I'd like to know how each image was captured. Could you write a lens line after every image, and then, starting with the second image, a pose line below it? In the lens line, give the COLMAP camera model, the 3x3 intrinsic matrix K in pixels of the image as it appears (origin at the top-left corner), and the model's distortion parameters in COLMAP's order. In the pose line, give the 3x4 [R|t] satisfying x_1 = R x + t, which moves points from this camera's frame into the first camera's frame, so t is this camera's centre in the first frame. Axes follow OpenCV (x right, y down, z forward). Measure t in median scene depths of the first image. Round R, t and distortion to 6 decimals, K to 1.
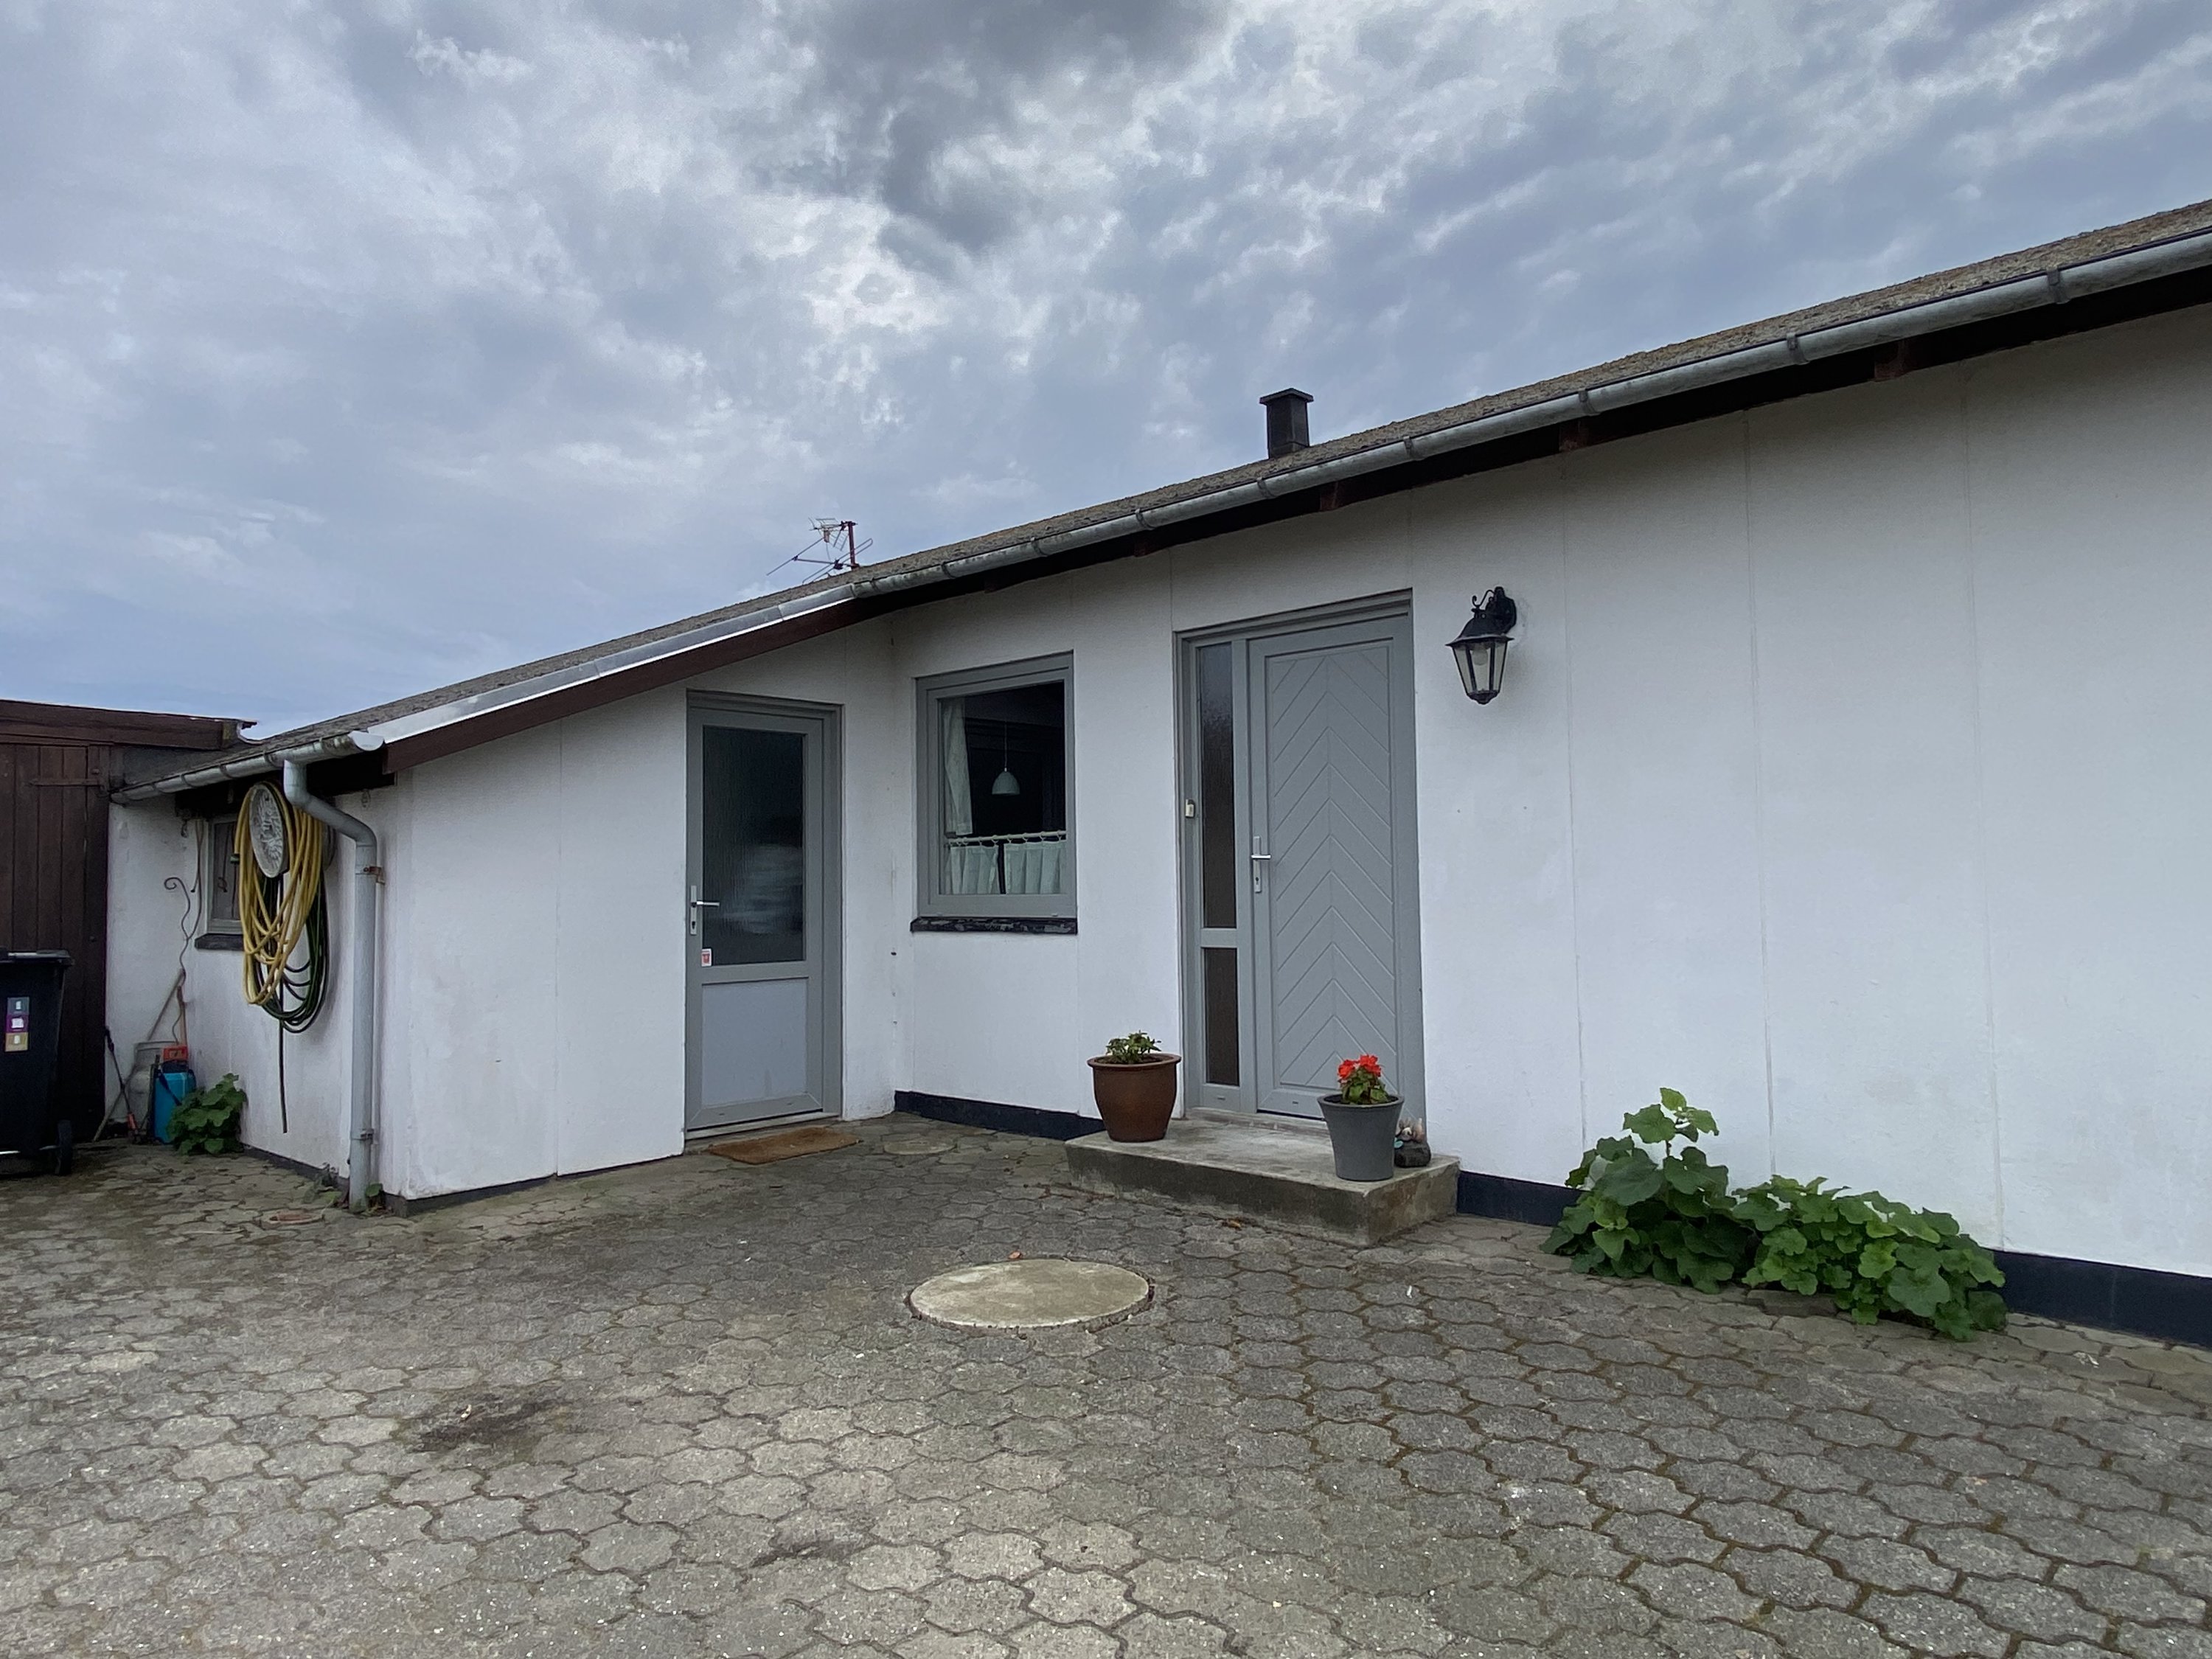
lens RADIAL K [[1370.7, 0, 1089.7], [0, 1370.7, 817.9], [0, 0, 1]] dist [0.075277, -0.081959]
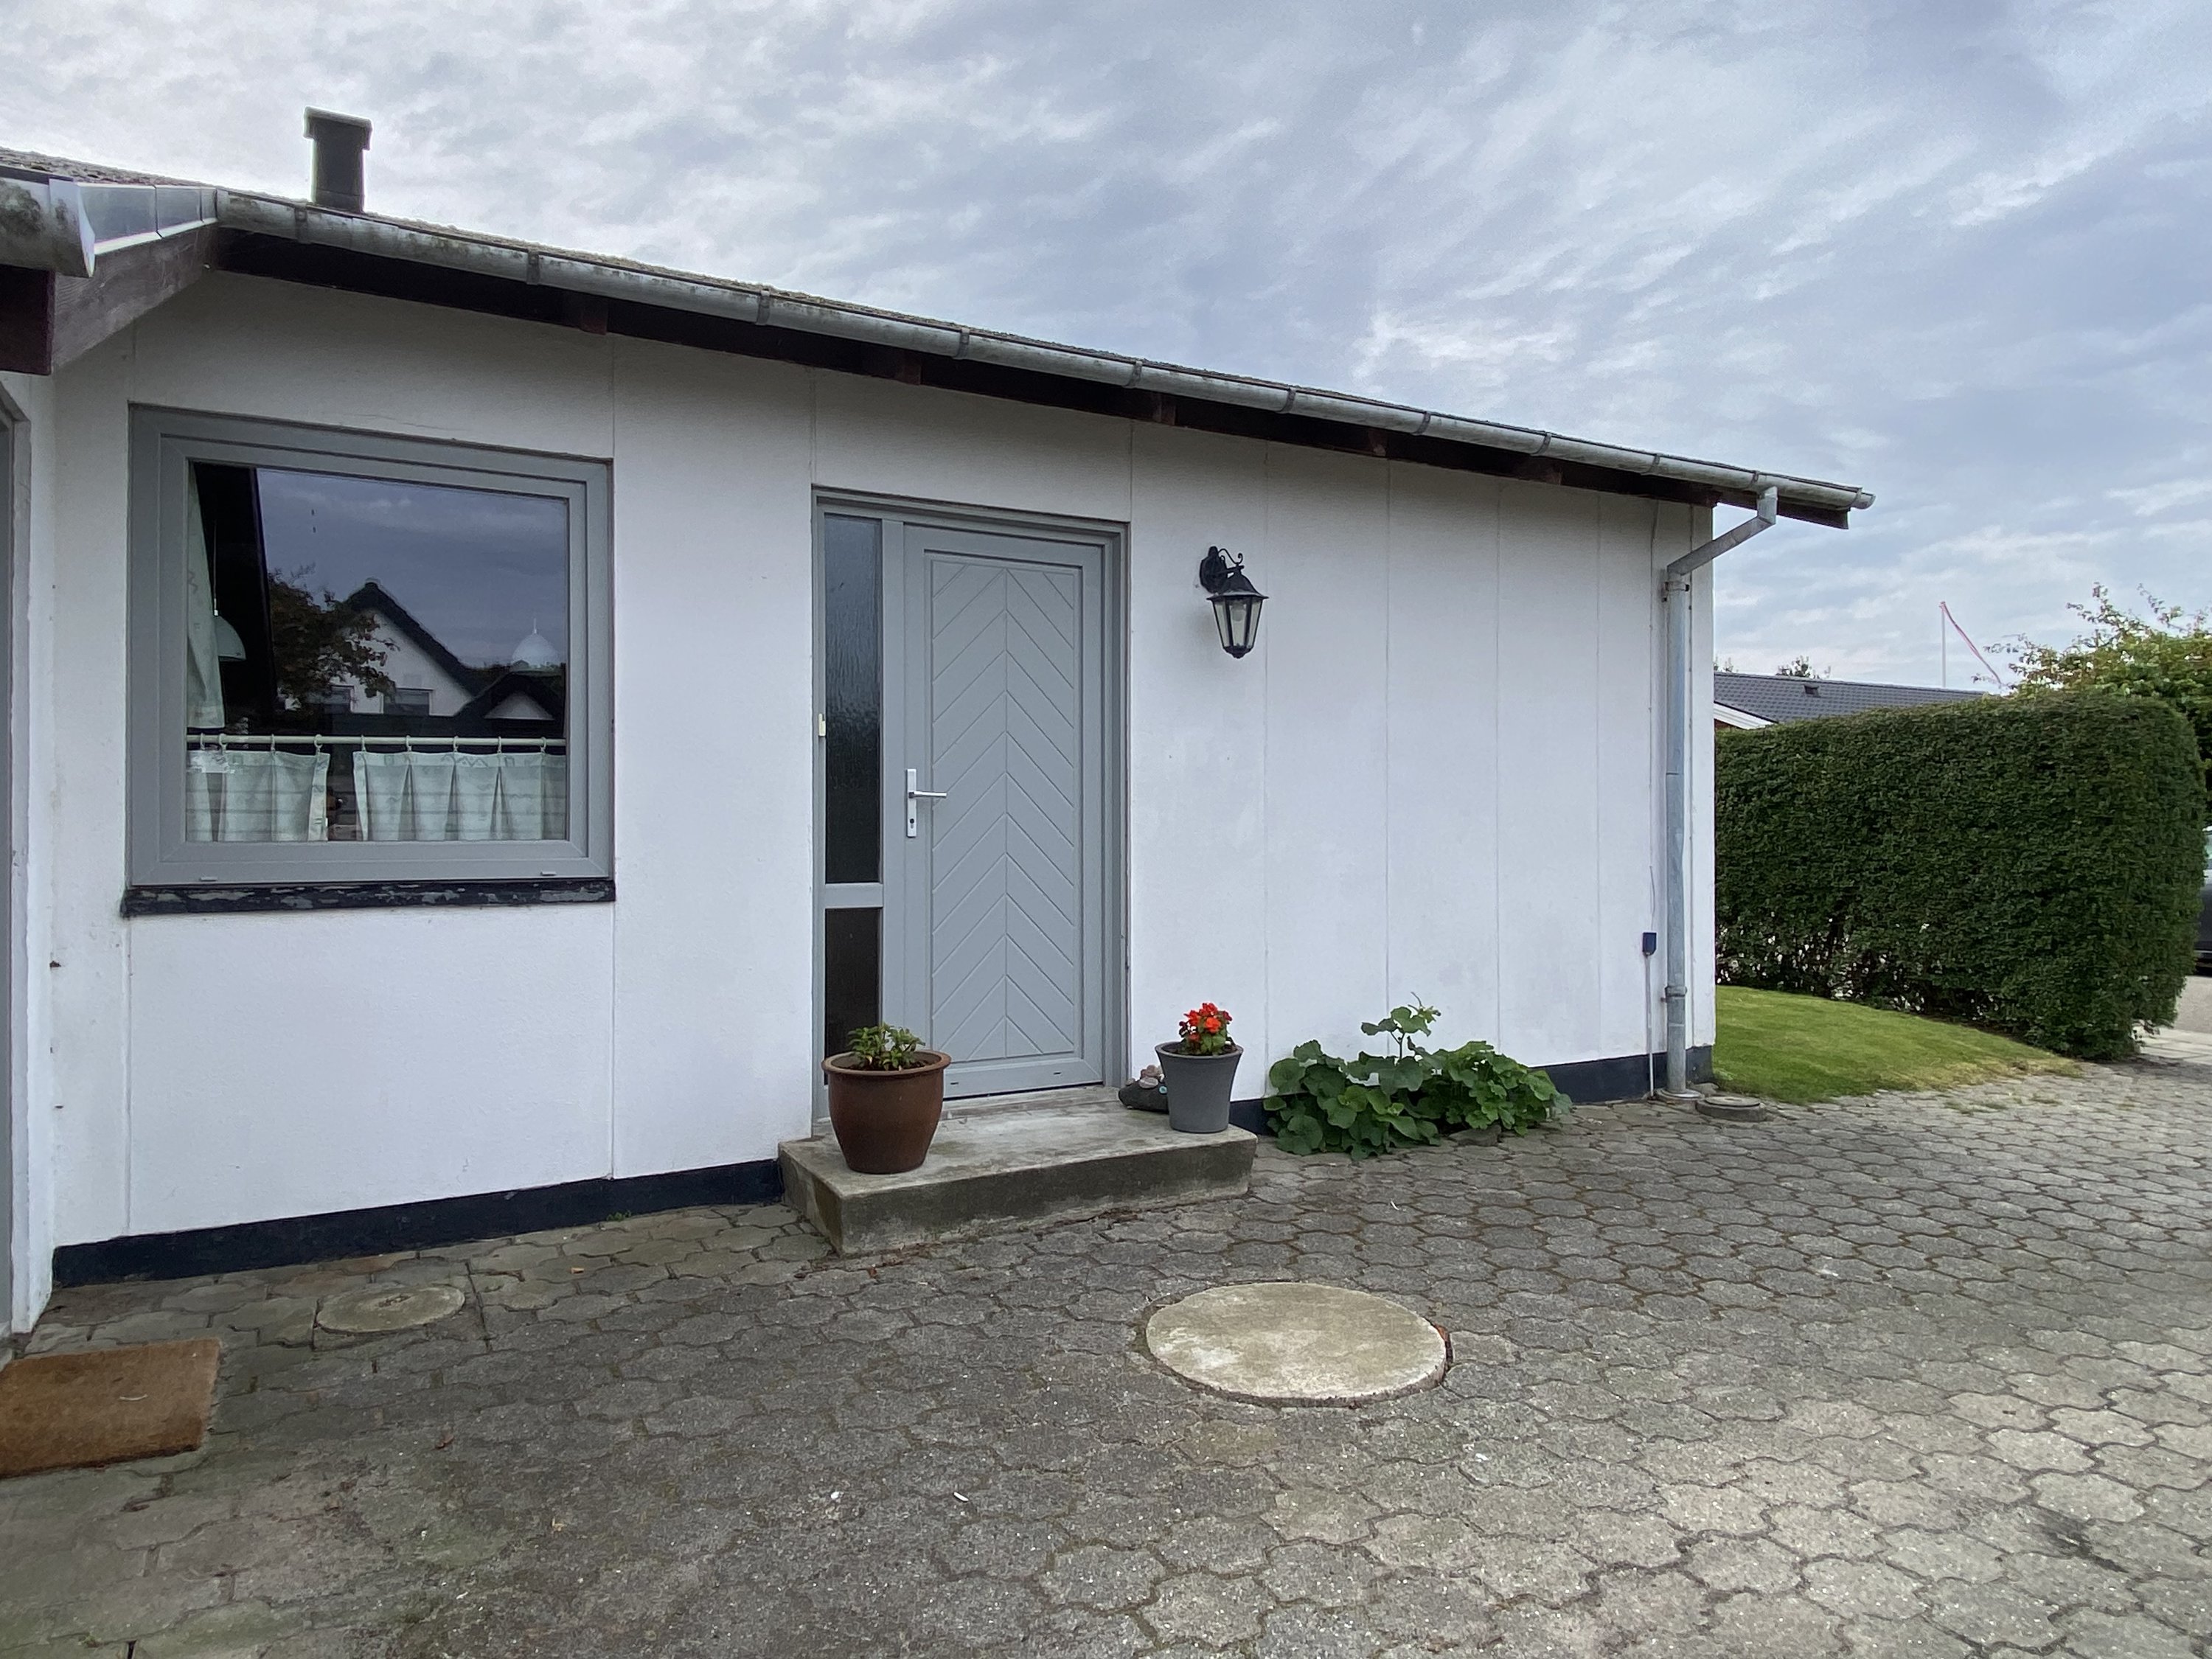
lens RADIAL K [[1370.7, 0, 1089.7], [0, 1370.7, 817.9], [0, 0, 1]] dist [0.075277, -0.081959]
pose [[0.319644, 0.016080, 0.947401, -0.604097], [-0.048541, 0.998821, -0.000575, 0.037385], [-0.946294, -0.045804, 0.320047, 0.626438]]
